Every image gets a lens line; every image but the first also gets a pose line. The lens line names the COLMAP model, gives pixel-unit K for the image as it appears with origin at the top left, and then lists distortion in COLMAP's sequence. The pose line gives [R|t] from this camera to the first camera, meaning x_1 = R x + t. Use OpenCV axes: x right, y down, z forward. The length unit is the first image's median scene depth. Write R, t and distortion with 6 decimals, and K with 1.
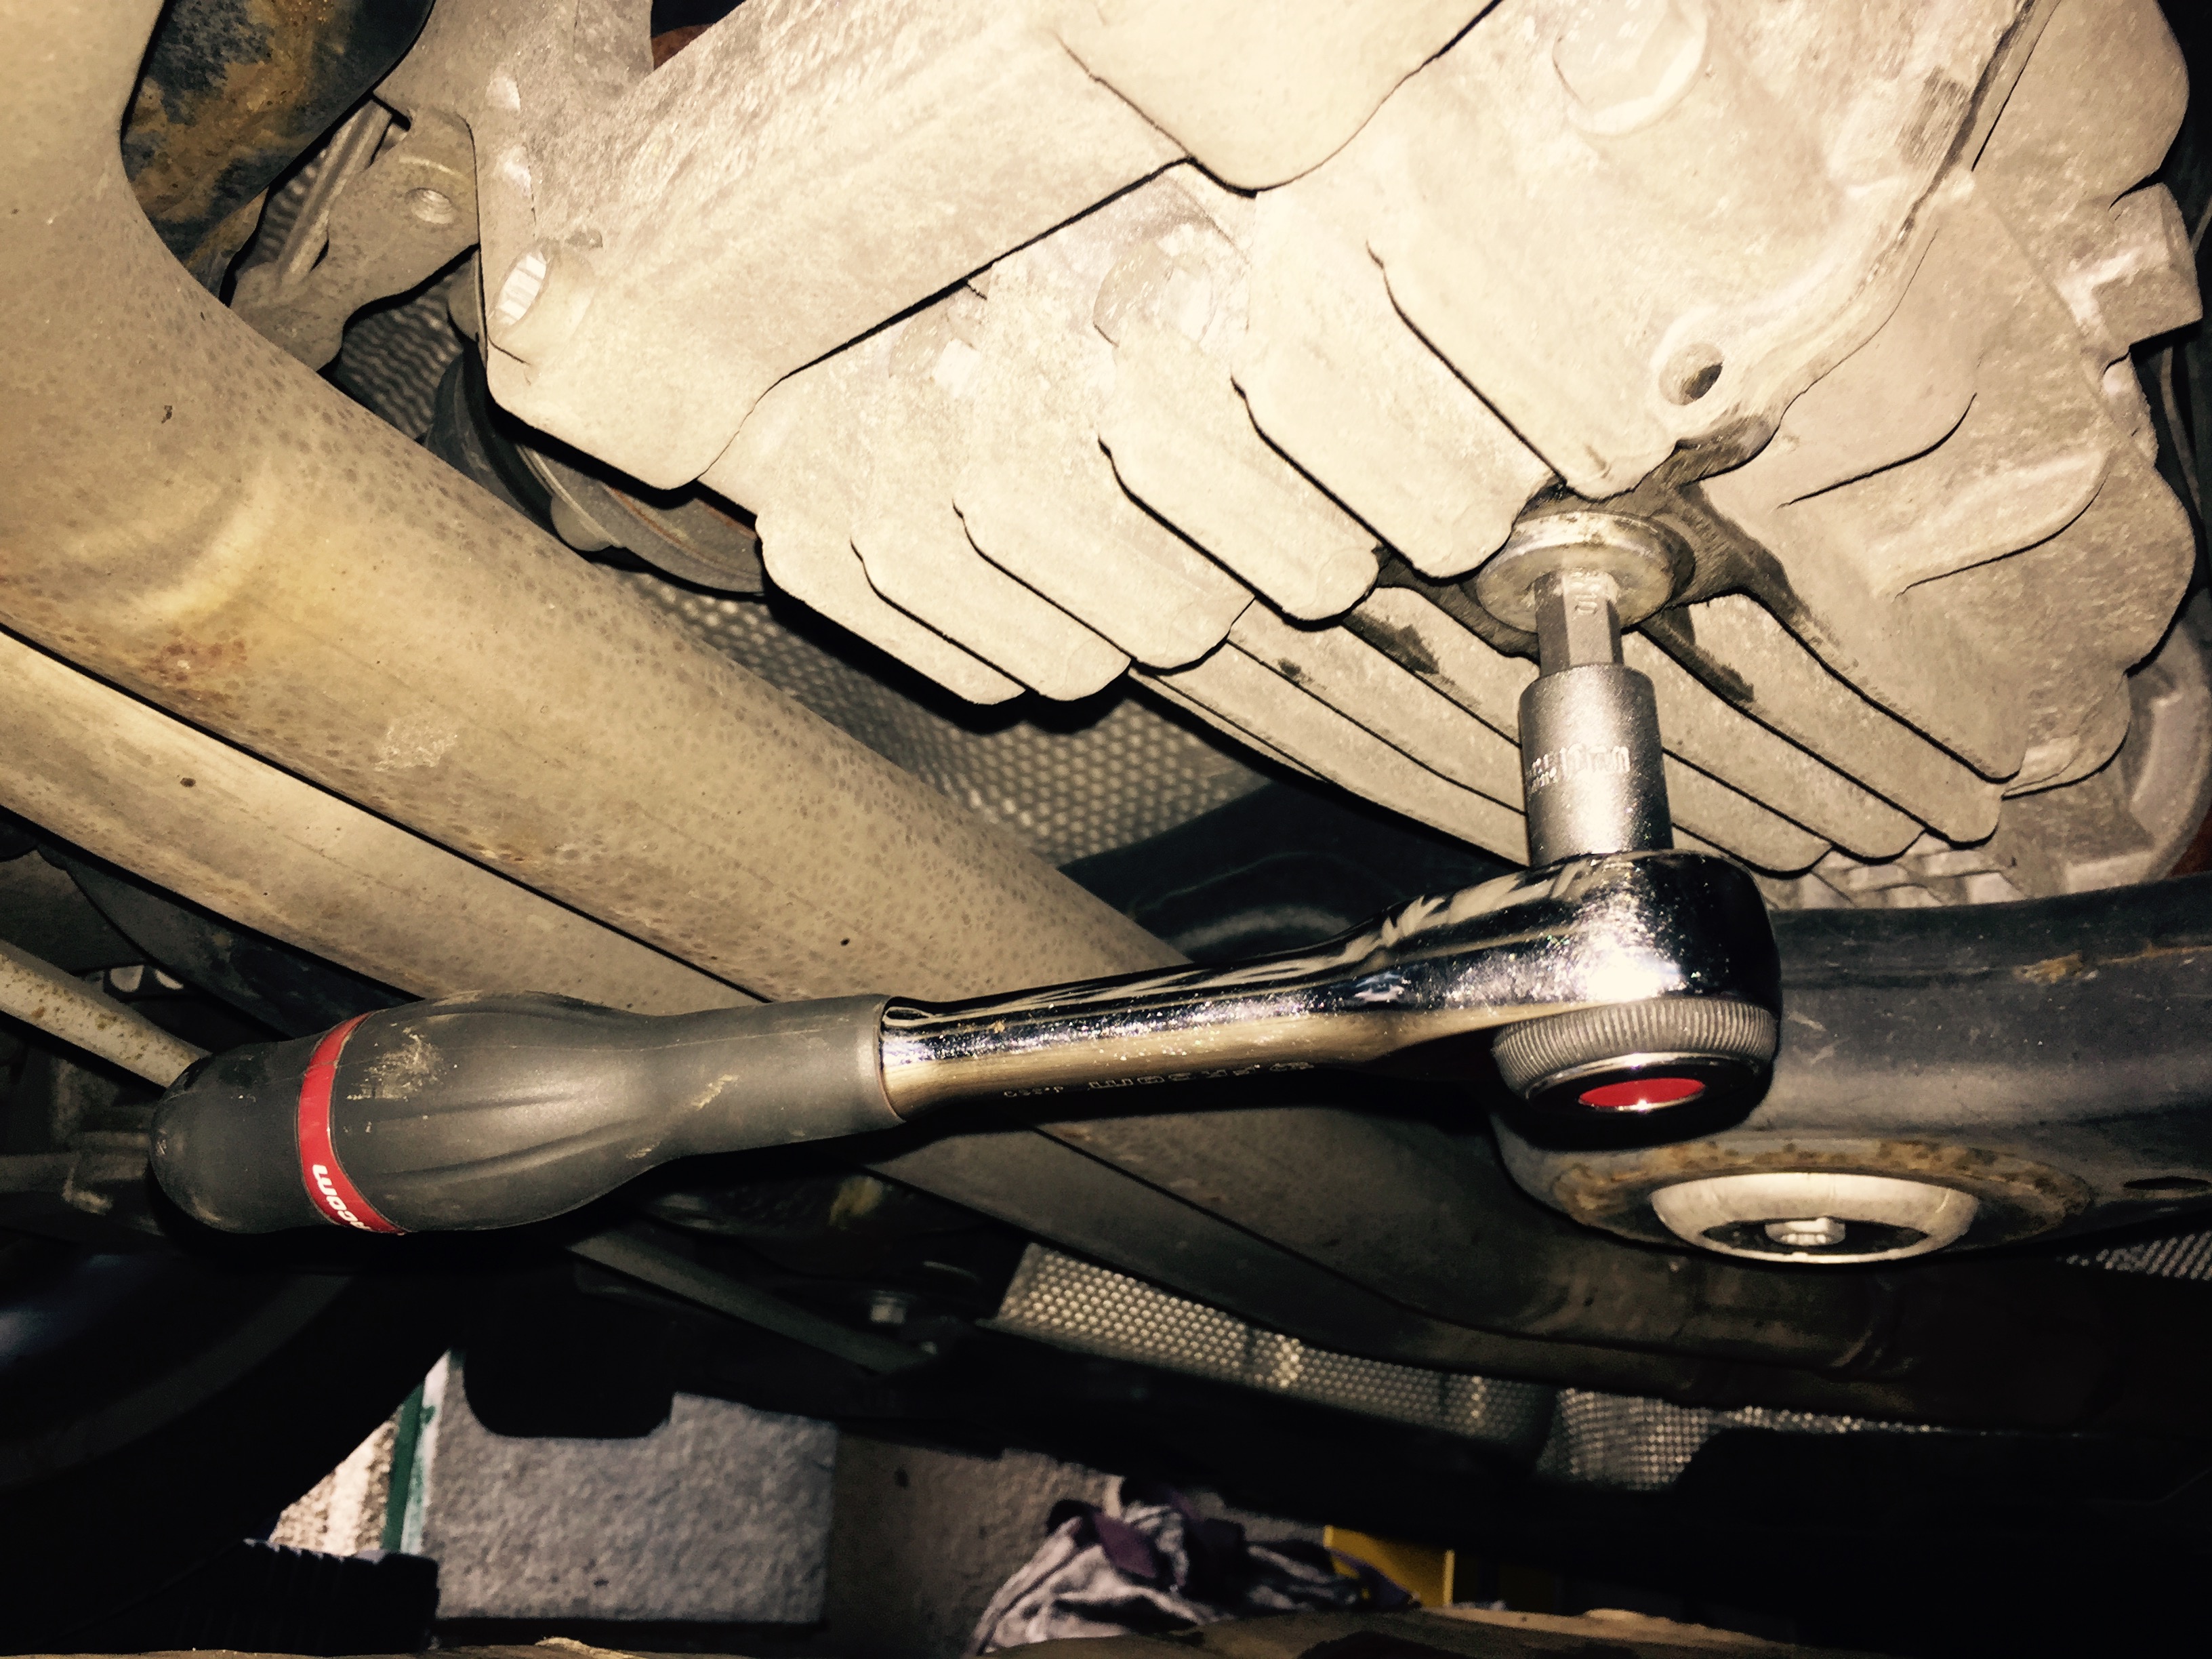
lens RADIAL K [[1893.9, 0, 1114.6], [0, 1893.9, 825.4], [0, 0, 1]] dist [0.055717, -0.040555]
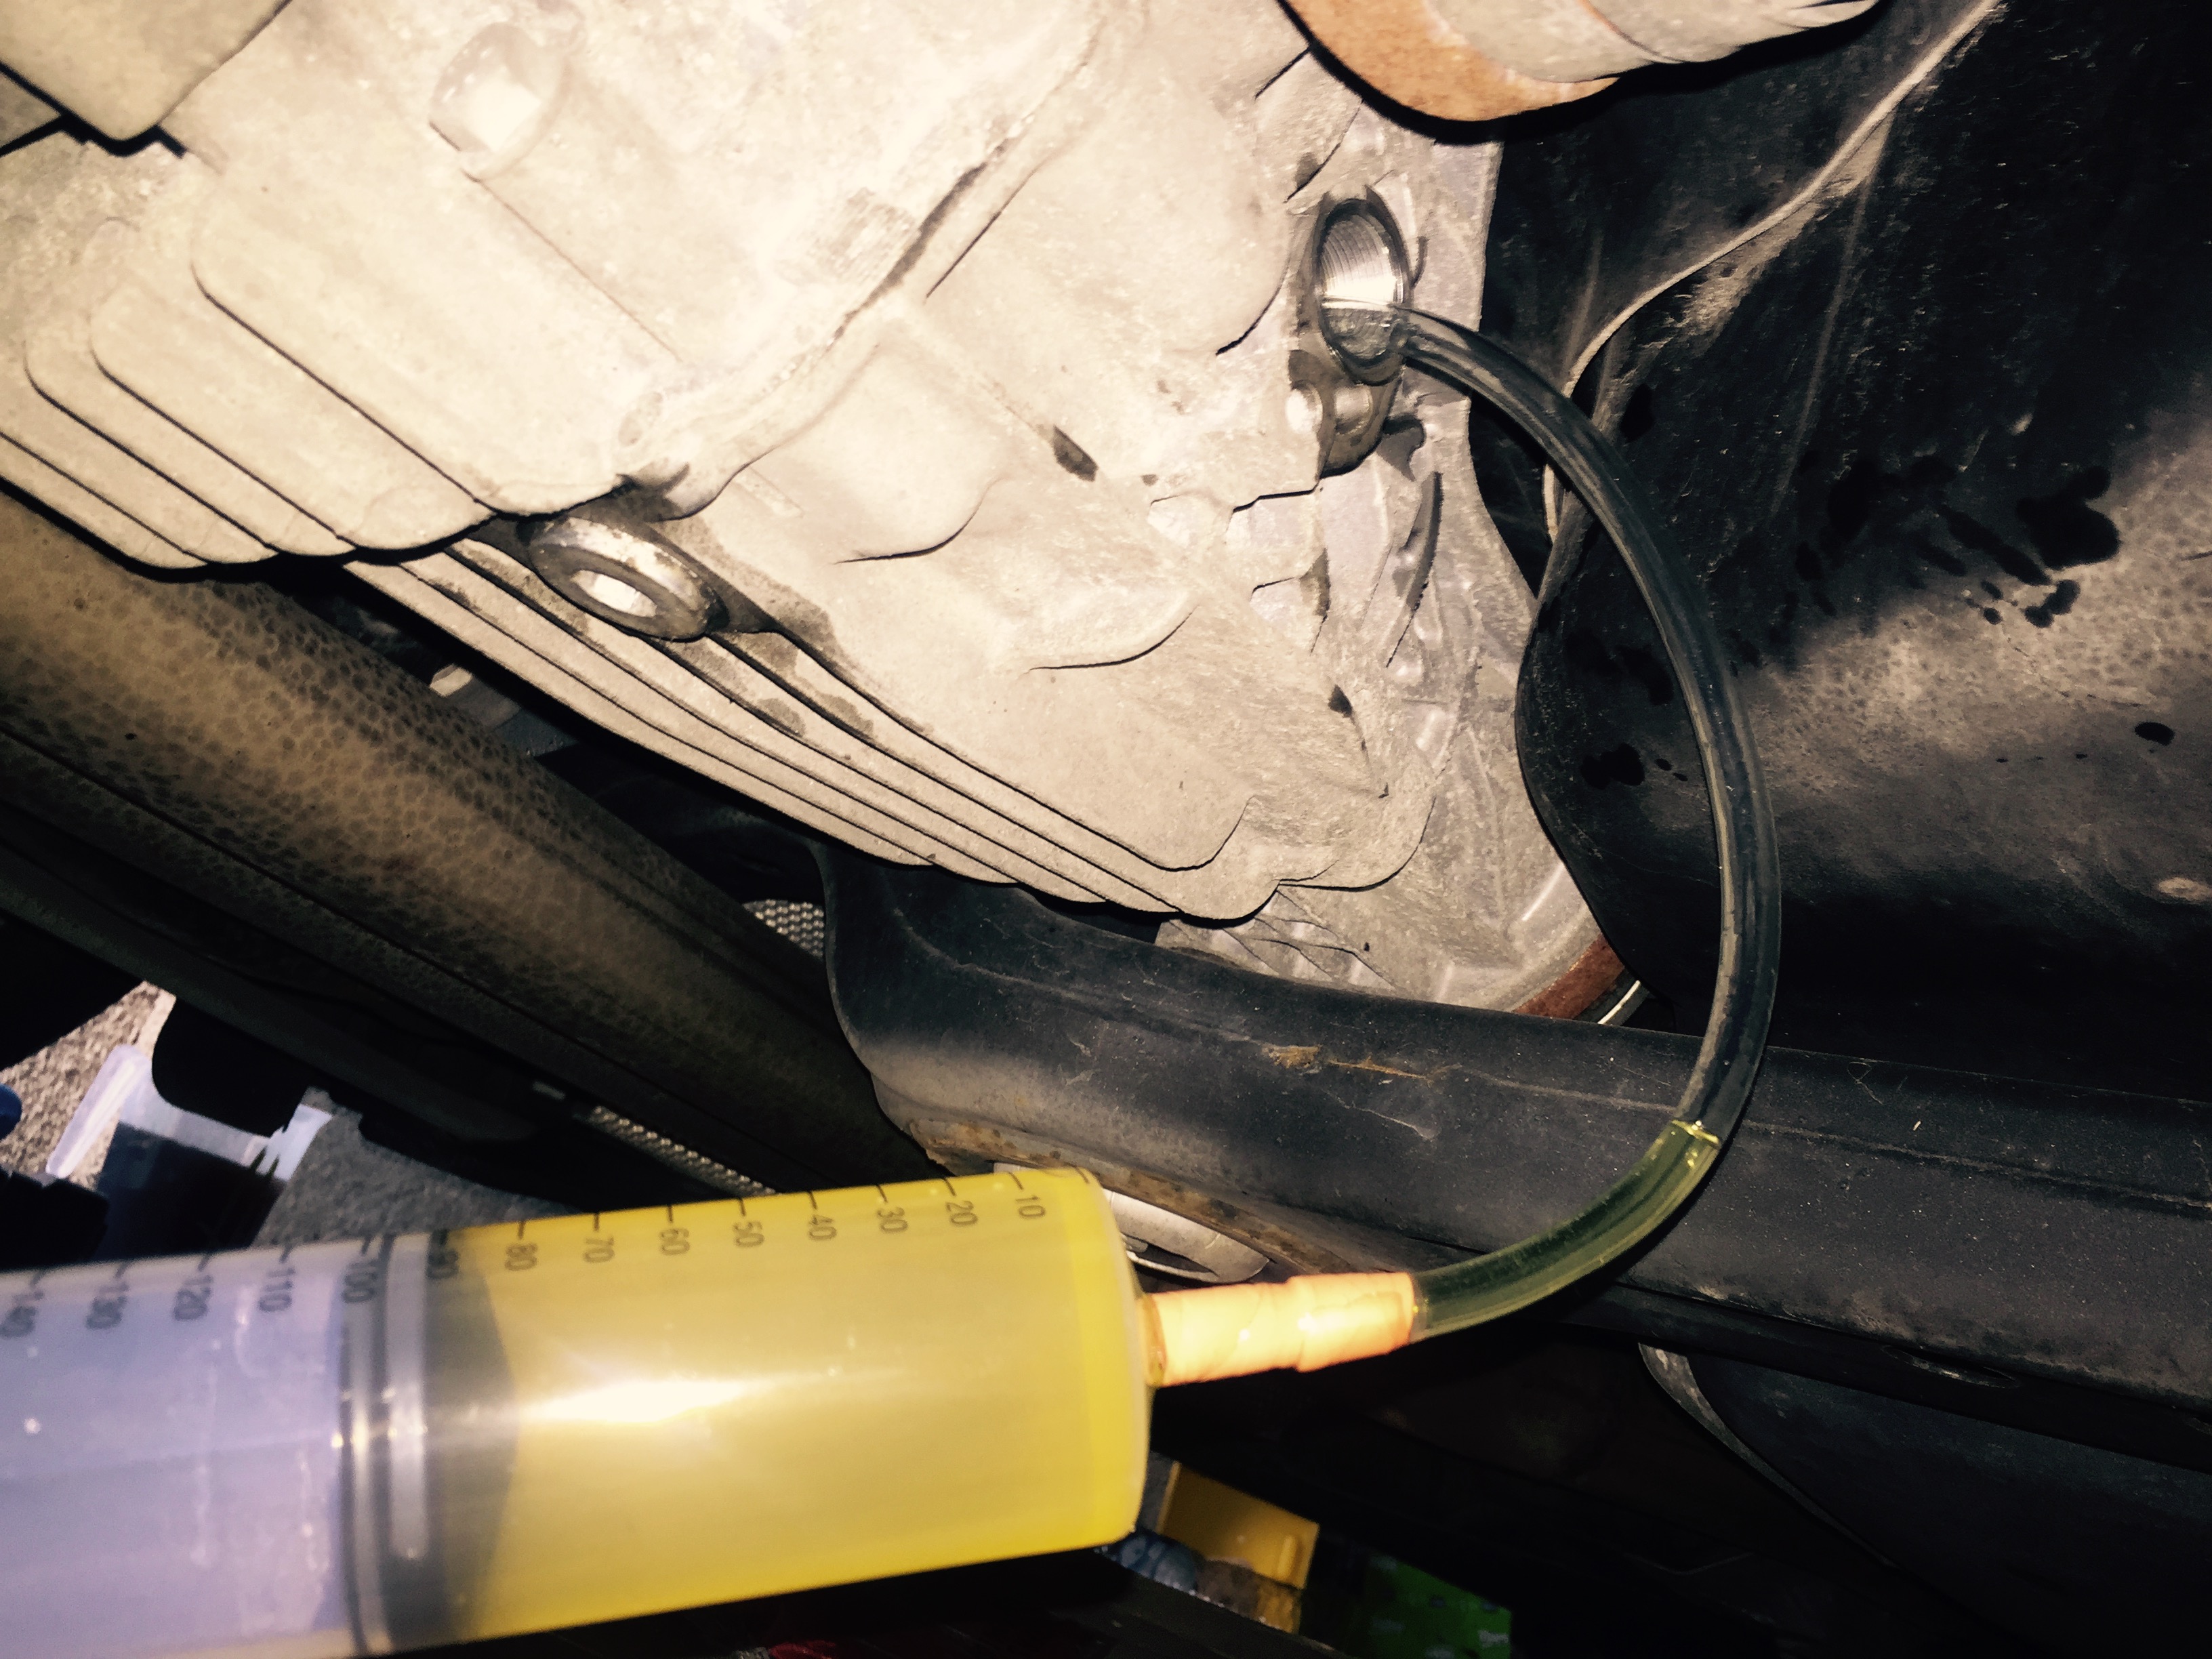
lens RADIAL K [[1893.9, 0, 1114.6], [0, 1893.9, 825.4], [0, 0, 1]] dist [0.055717, -0.040555]
pose [[0.966915, 0.254306, -0.020108, 0.170080], [-0.251709, 0.963903, 0.086795, -0.048673], [0.041455, -0.078862, 0.996023, -0.008444]]
